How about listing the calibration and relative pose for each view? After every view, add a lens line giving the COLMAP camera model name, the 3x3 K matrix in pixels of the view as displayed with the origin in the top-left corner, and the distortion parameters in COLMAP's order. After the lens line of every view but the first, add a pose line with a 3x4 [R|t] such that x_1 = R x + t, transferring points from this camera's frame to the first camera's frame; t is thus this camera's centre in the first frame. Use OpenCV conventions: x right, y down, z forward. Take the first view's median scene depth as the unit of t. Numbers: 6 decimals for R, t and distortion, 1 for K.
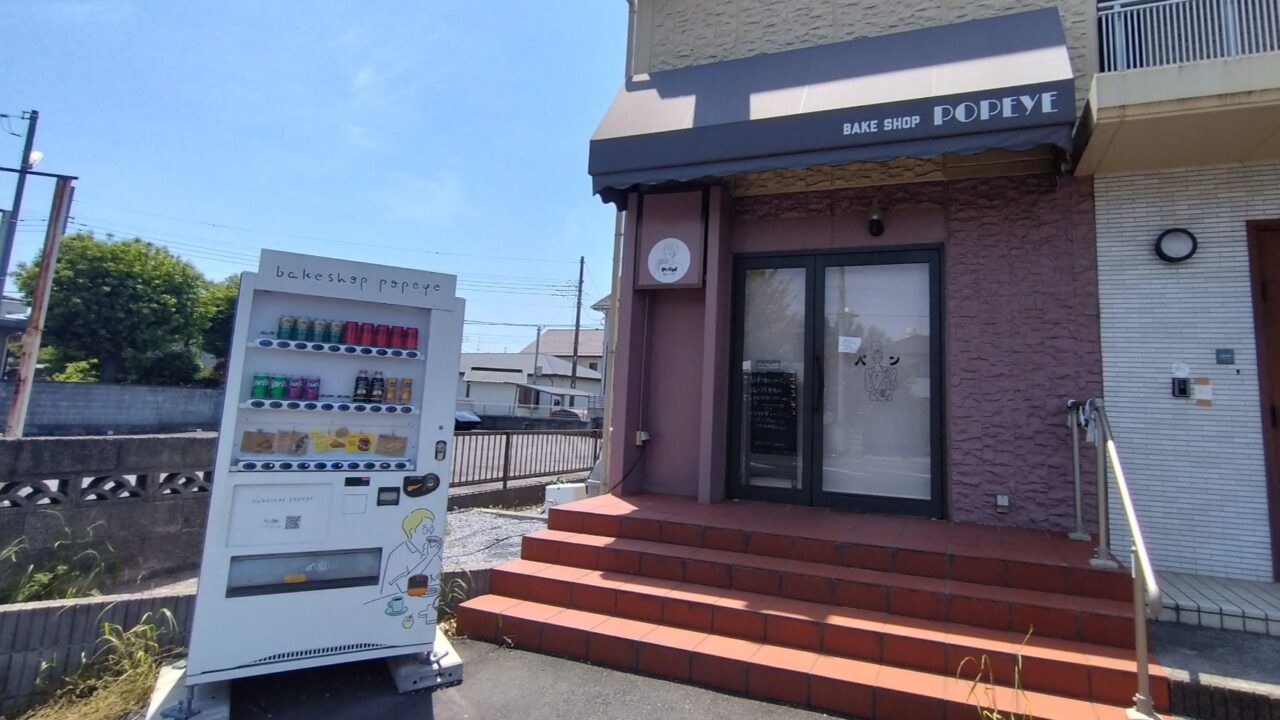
lens RADIAL K [[617.6, 0, 640.0], [0, 617.6, 360.0], [0, 0, 1]] dist [-0.014675, 0.006730]
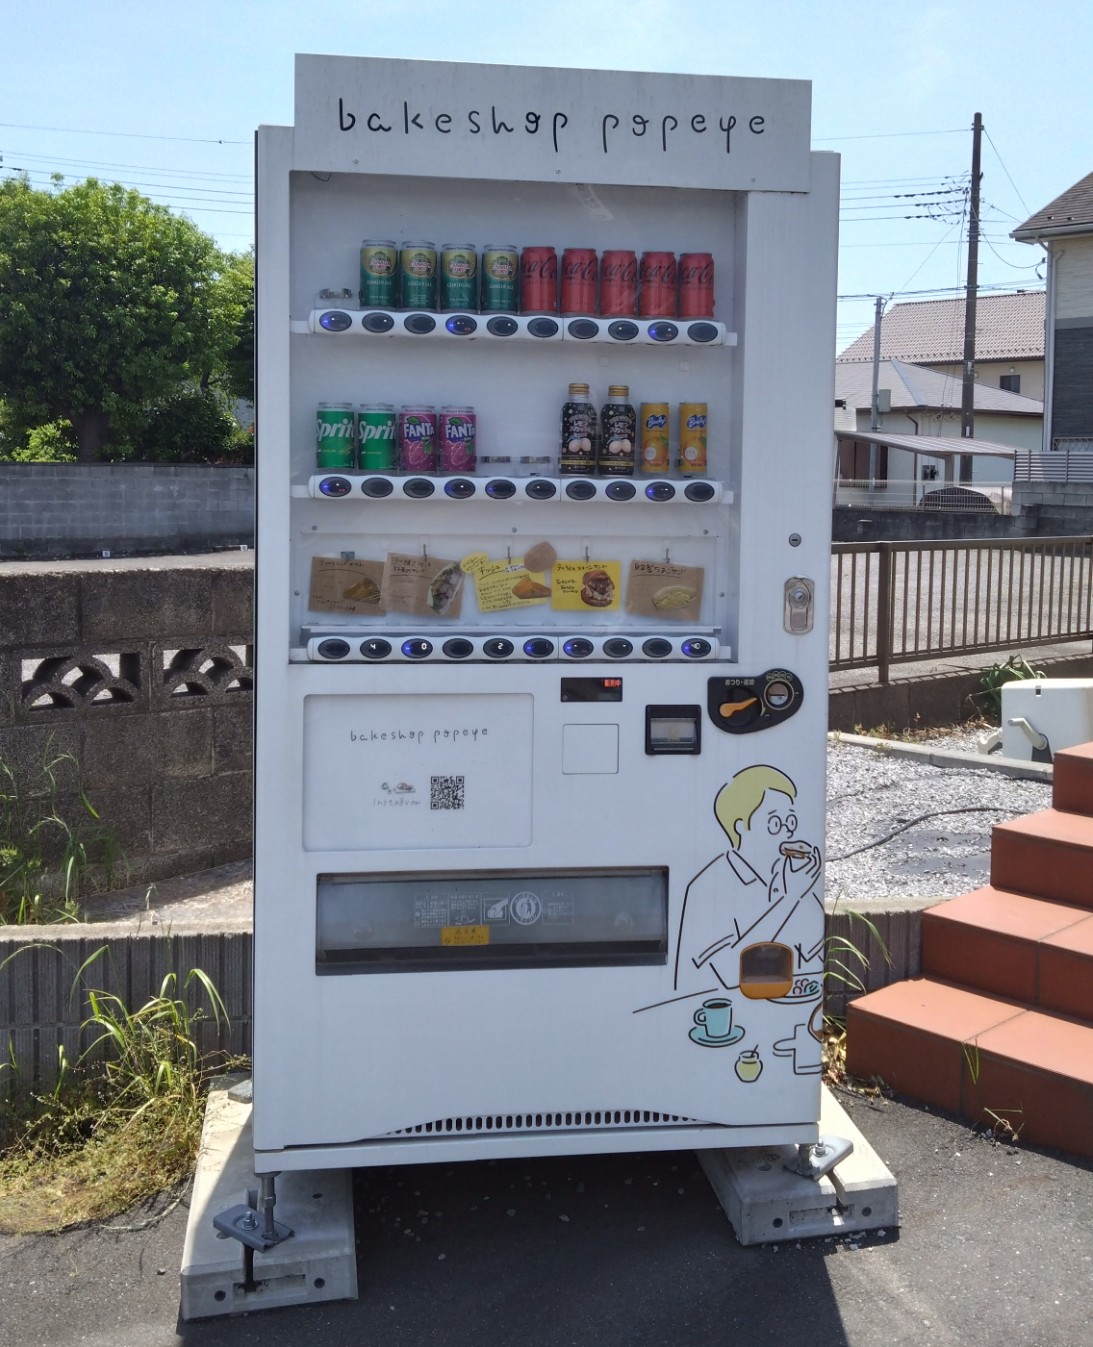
lens RADIAL K [[934.4, 0, 546.5], [0, 934.4, 673.5], [0, 0, 1]] dist [0.007450, -0.003973]
pose [[0.943482, 0.035016, -0.329570, -0.292146], [0.052736, 0.965872, 0.253593, 0.042194], [0.327202, -0.256640, 0.909436, 0.468930]]
